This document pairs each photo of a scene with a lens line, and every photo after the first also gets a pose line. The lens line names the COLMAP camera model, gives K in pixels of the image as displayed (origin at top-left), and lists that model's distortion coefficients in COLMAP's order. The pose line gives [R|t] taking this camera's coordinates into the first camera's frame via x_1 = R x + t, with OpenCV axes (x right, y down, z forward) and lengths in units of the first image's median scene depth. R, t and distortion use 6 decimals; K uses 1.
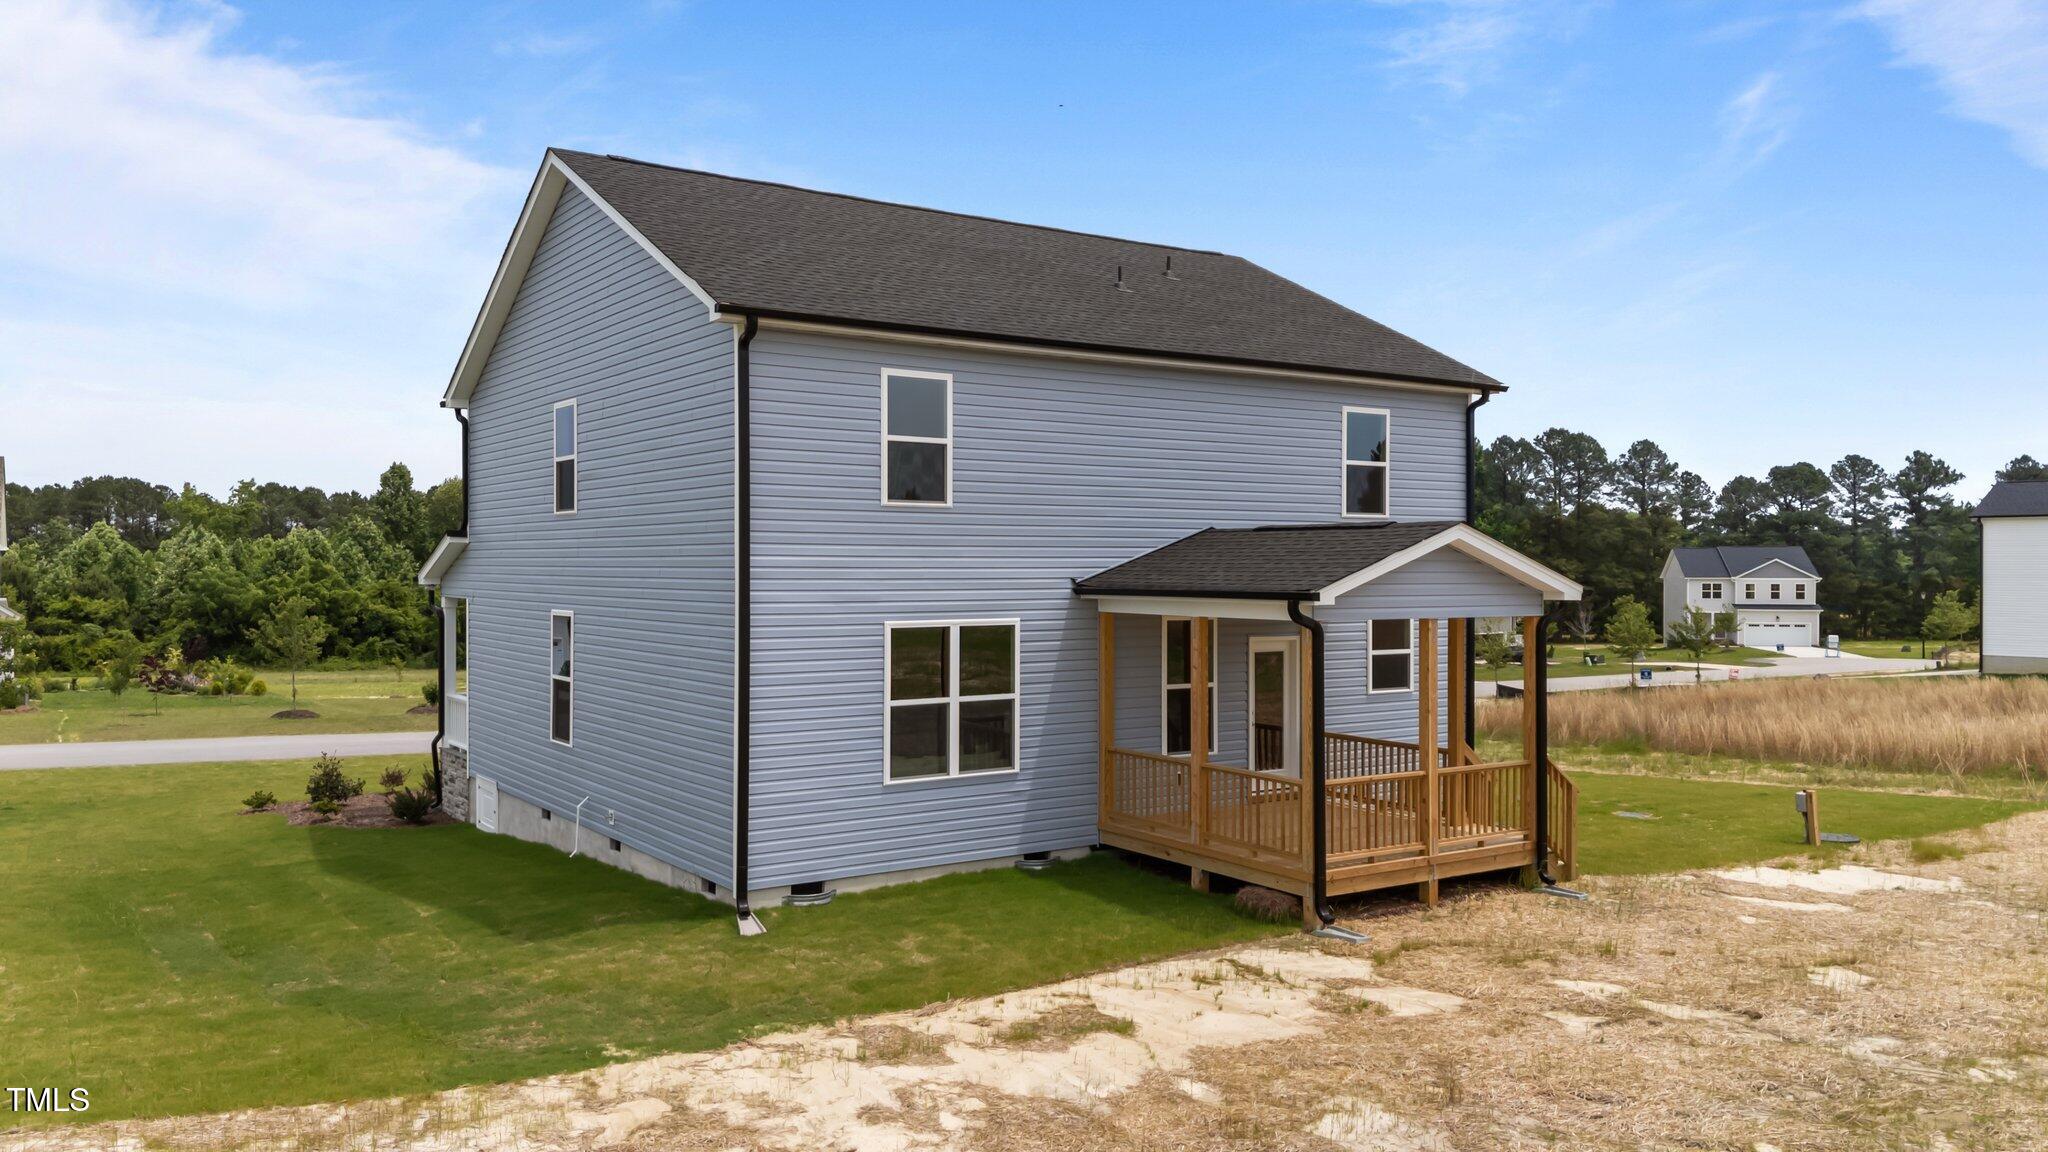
lens RADIAL K [[1512.5, 0, 1028.6], [0, 1512.5, 560.0], [0, 0, 1]] dist [0.092820, -0.118707]
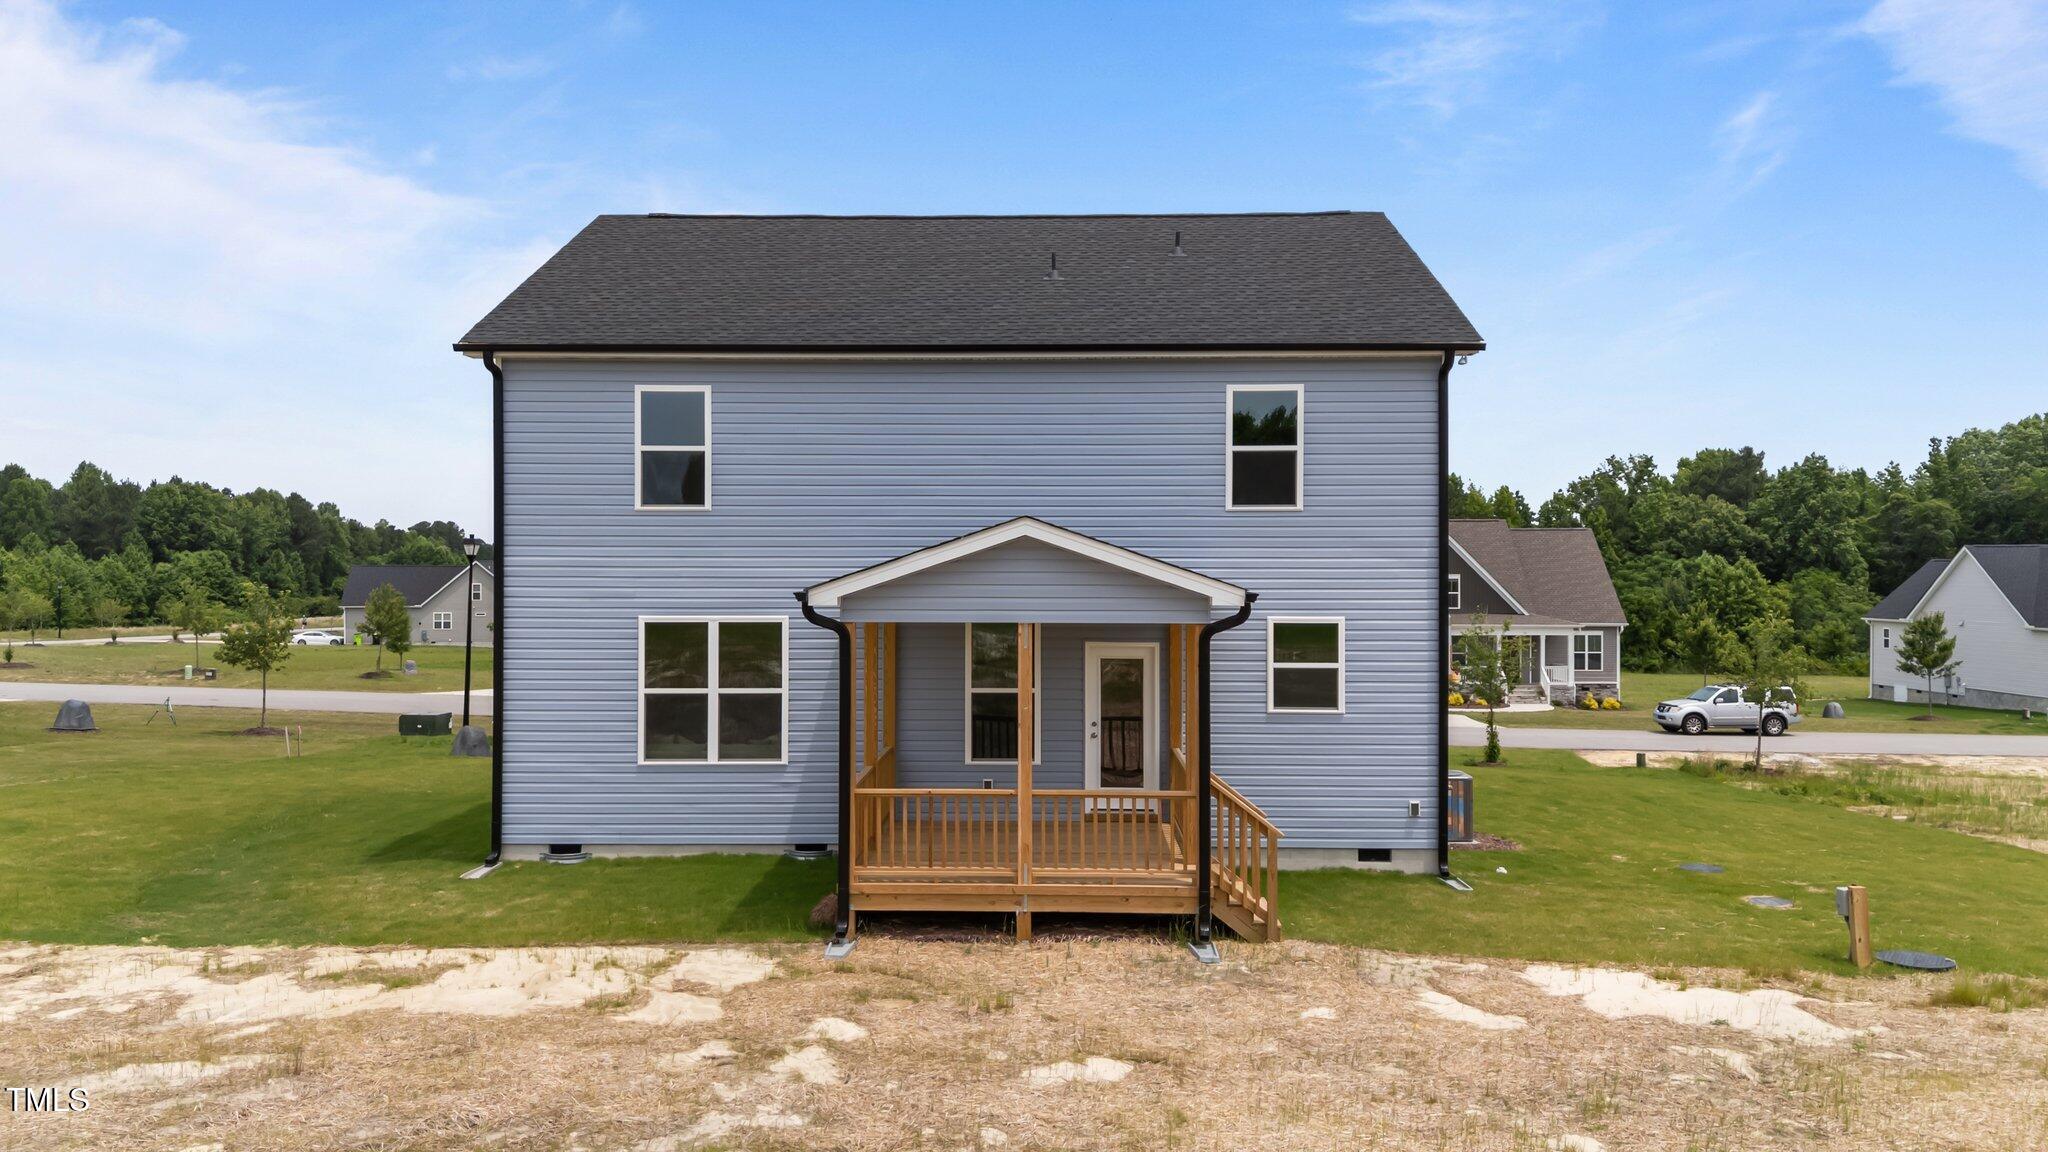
lens RADIAL K [[1496.3, 0, 1024.0], [0, 1496.3, 576.0], [0, 0, 1]] dist [0.081986, -0.114854]
pose [[0.812244, 0.000153, -0.583318, 0.747530], [0.001182, 0.999997, 0.001908, 0.009685], [0.583316, -0.002239, 0.812242, 0.270138]]
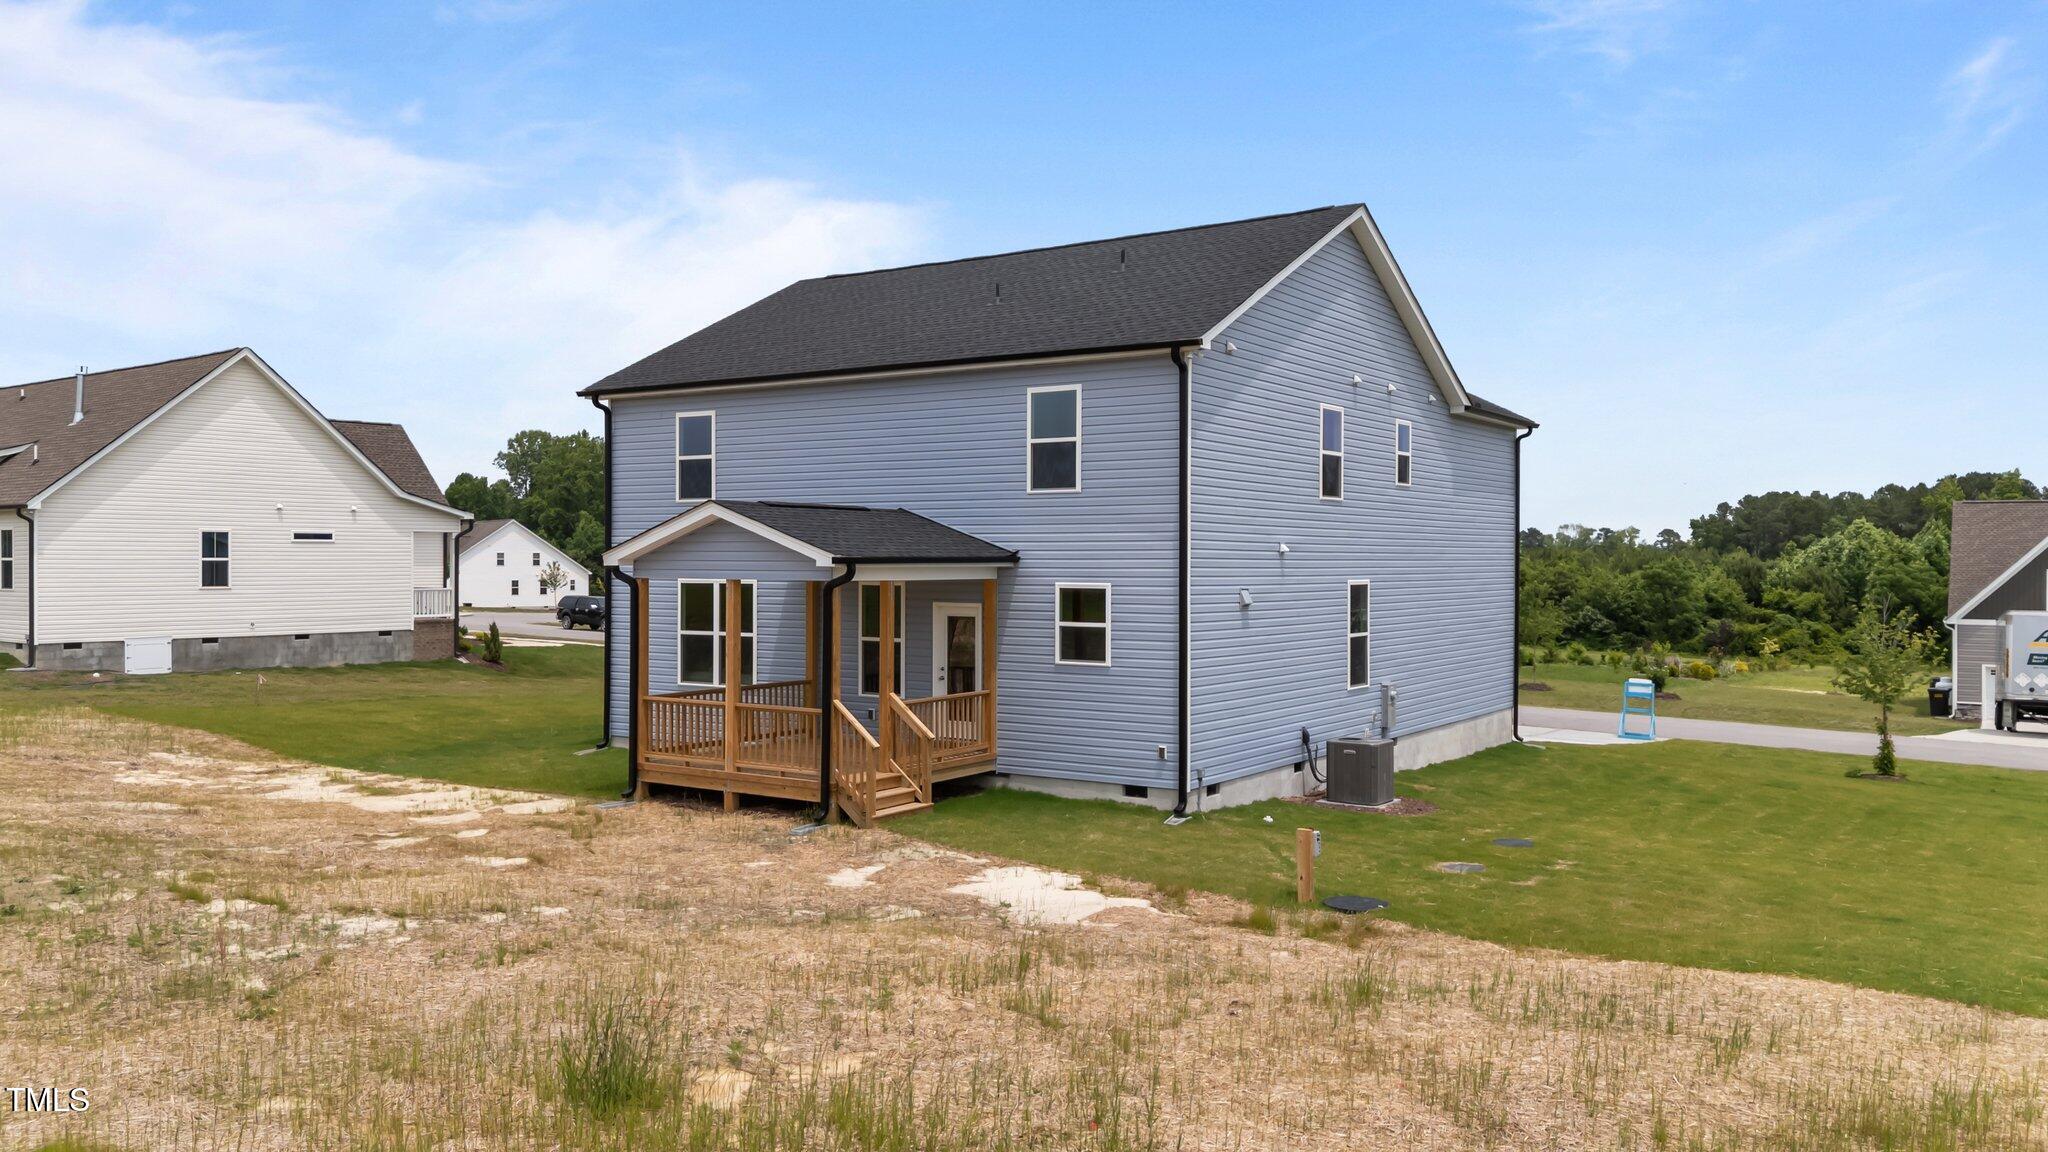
lens RADIAL K [[1523.0, 0, 1024.0], [0, 1523.0, 576.0], [0, 0, 1]] dist [0.113312, -0.118790]
pose [[0.371076, 0.009278, -0.928556, 1.435365], [0.000257, 0.999949, 0.010094, 0.022124], [0.928602, -0.003984, 0.371055, 0.730598]]
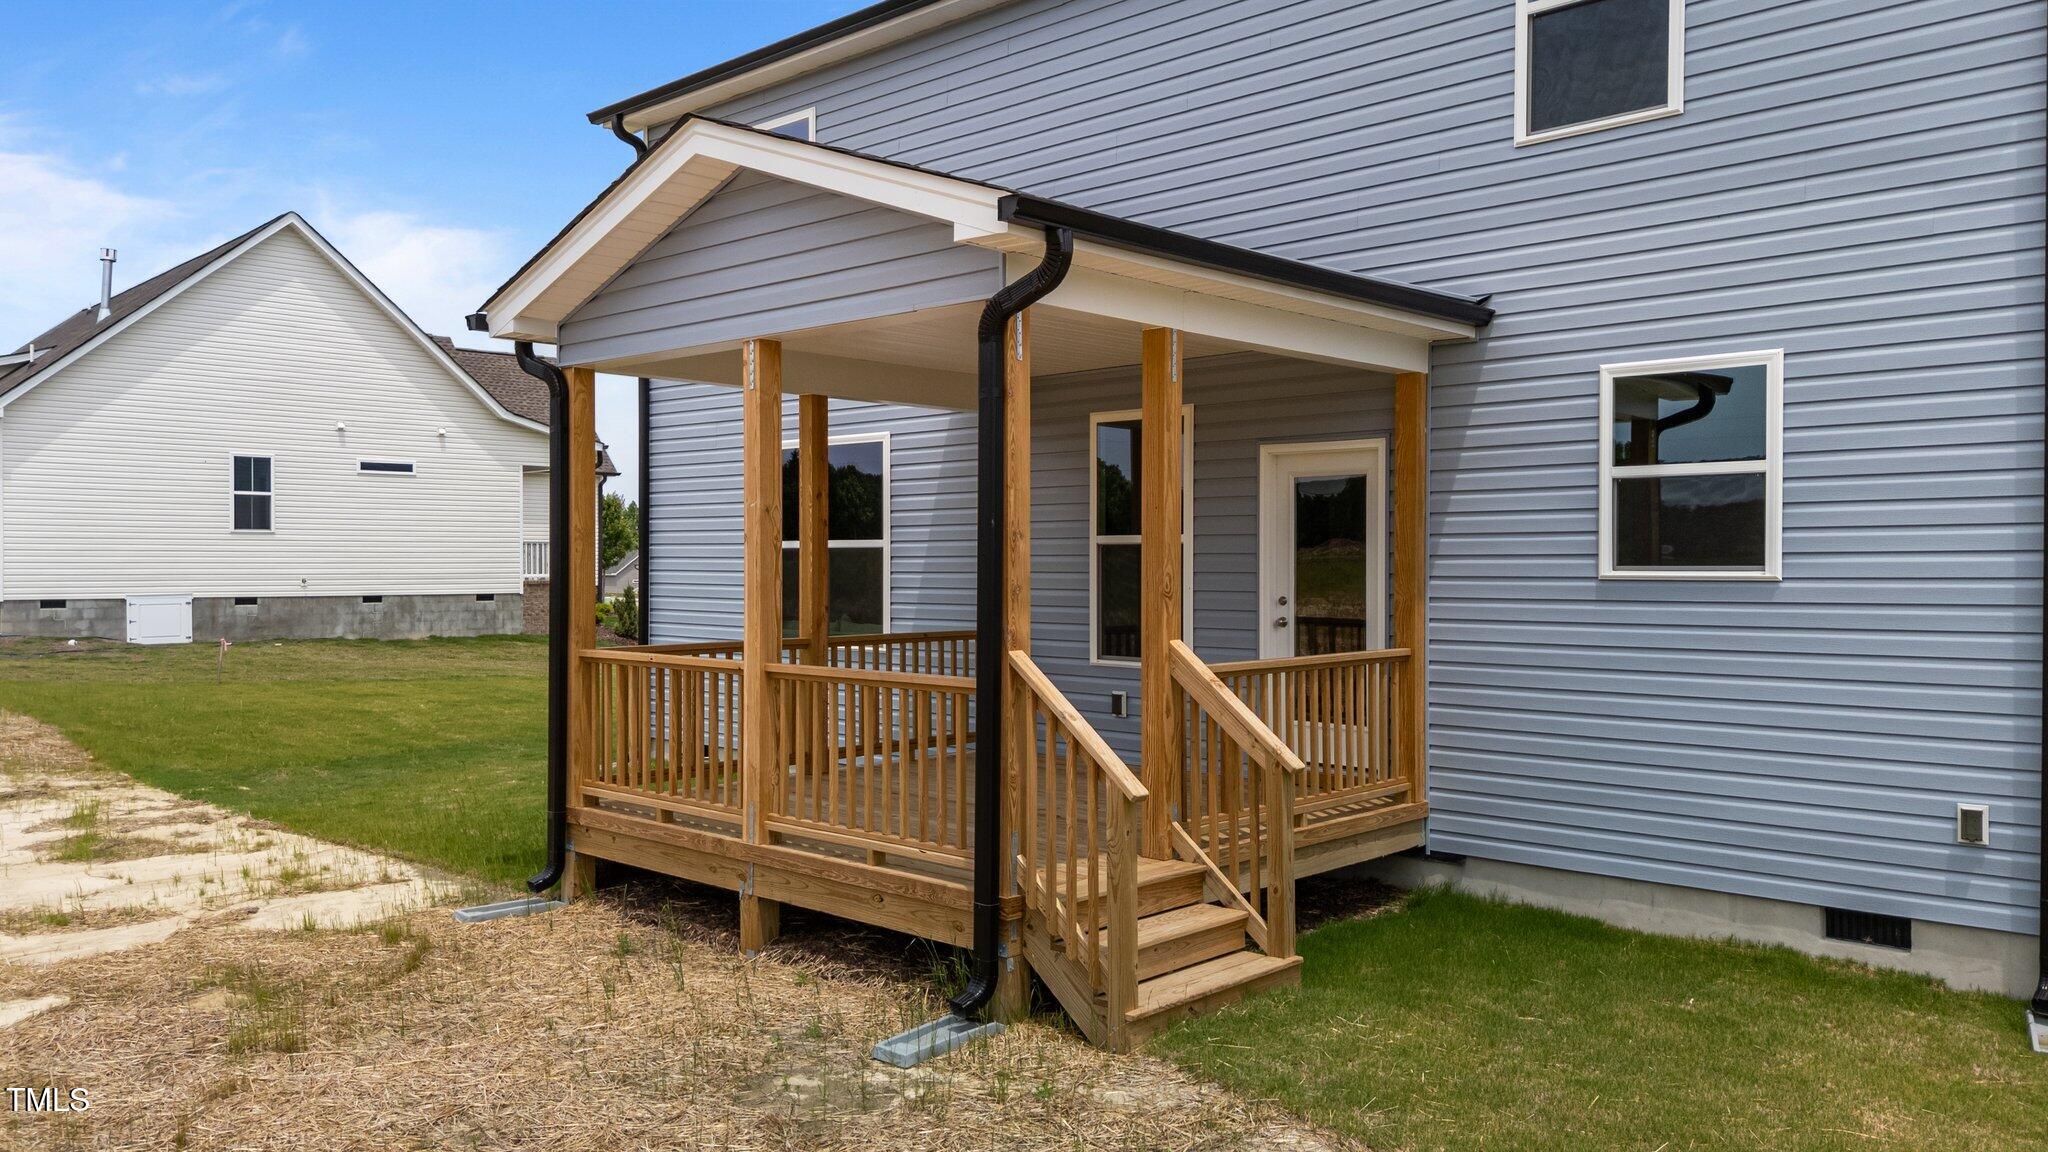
lens RADIAL K [[1515.6, 0, 1009.9], [0, 1515.6, 574.6], [0, 0, 1]] dist [0.114966, -0.138591]
pose [[0.210761, 0.005177, -0.977524, 0.711445], [0.002482, 0.999980, 0.005831, 0.103363], [0.977535, -0.003656, 0.210744, 0.936990]]
